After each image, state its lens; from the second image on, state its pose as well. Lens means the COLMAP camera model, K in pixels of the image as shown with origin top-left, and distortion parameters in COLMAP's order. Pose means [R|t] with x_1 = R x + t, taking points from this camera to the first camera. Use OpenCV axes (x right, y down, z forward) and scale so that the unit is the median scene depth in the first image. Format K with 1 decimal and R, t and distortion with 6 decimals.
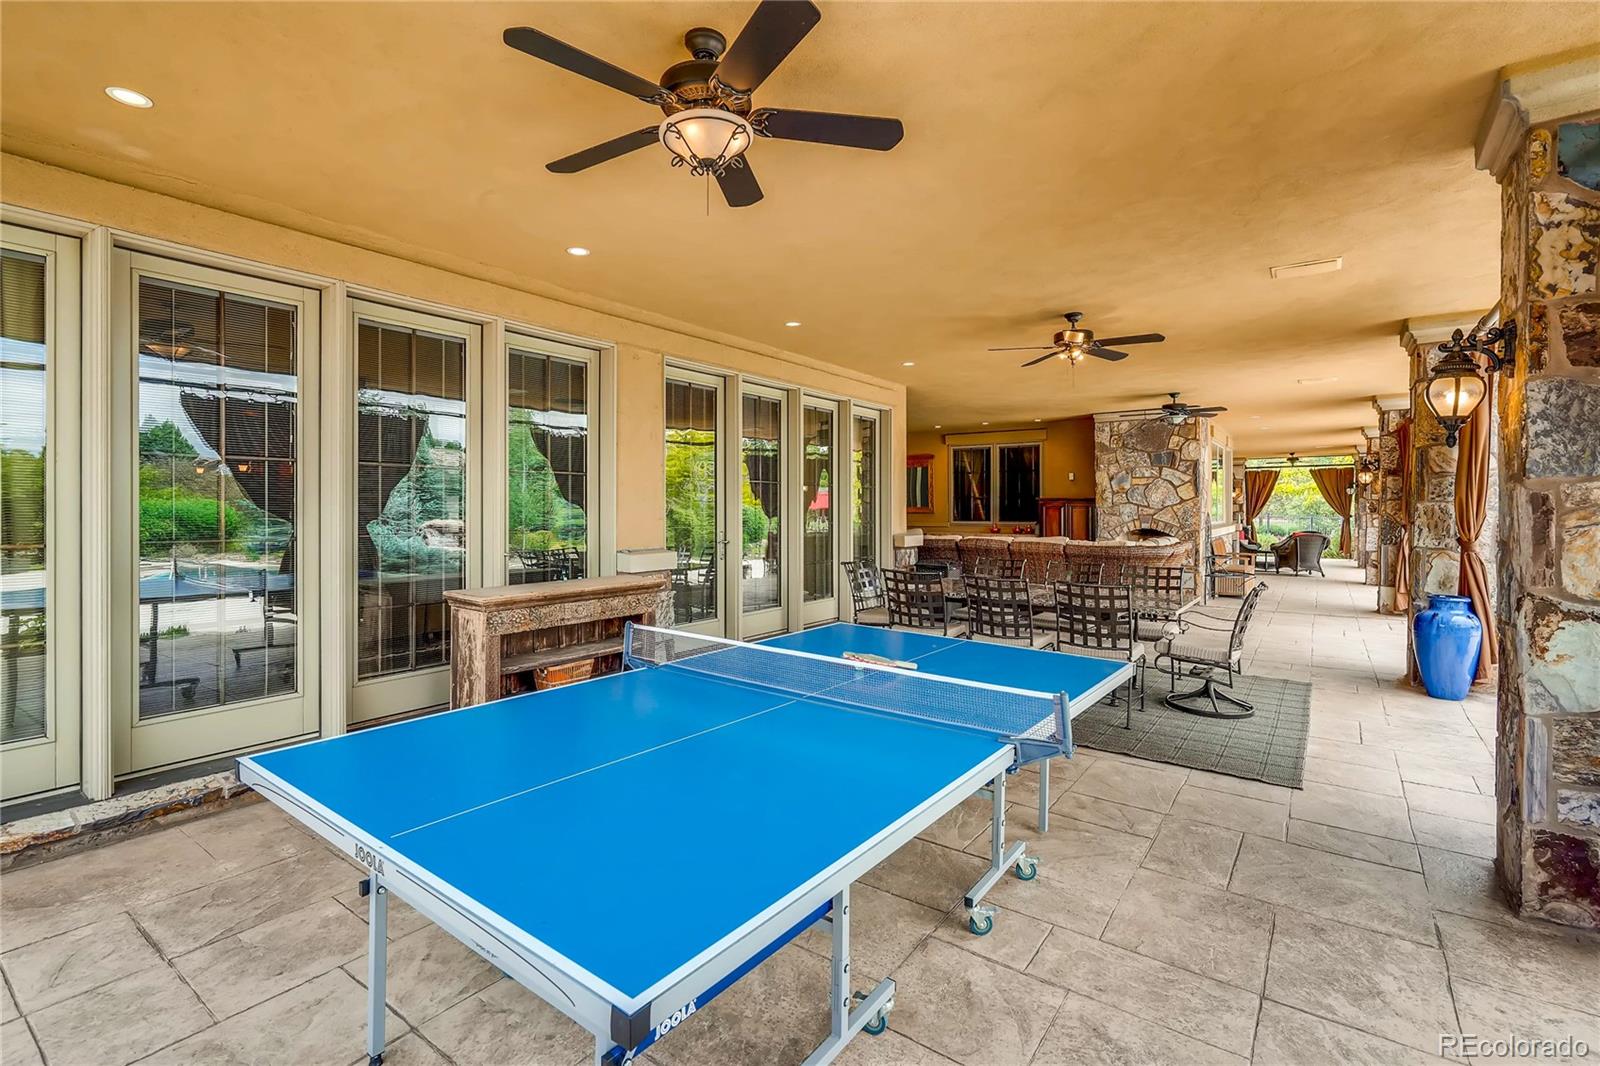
lens RADIAL K [[740.6, 0, 798.8], [0, 740.6, 517.0], [0, 0, 1]] dist [-0.002594, -0.000141]
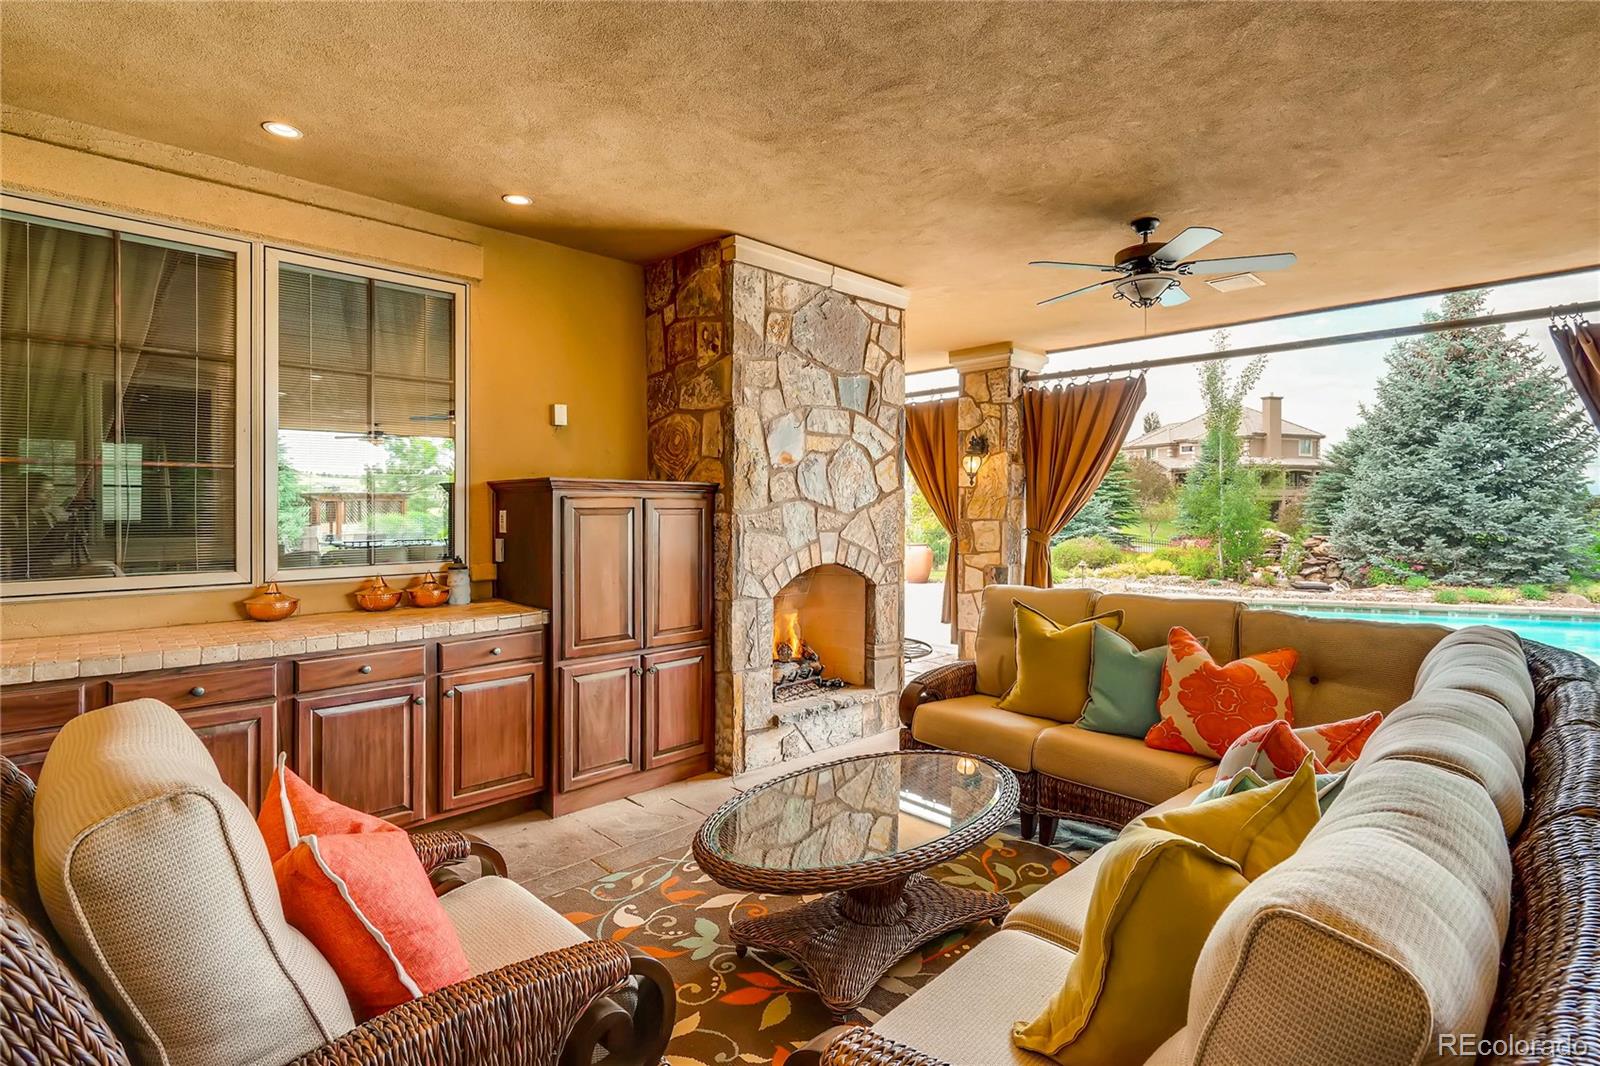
lens RADIAL K [[740.6, 0, 797.7], [0, 740.6, 519.0], [0, 0, 1]] dist [-0.002594, -0.000141]
pose [[0.150389, -0.019302, 0.988439, 0.069237], [0.010635, 0.999783, 0.017906, -0.015159], [-0.988570, 0.007820, 0.150561, 0.929596]]
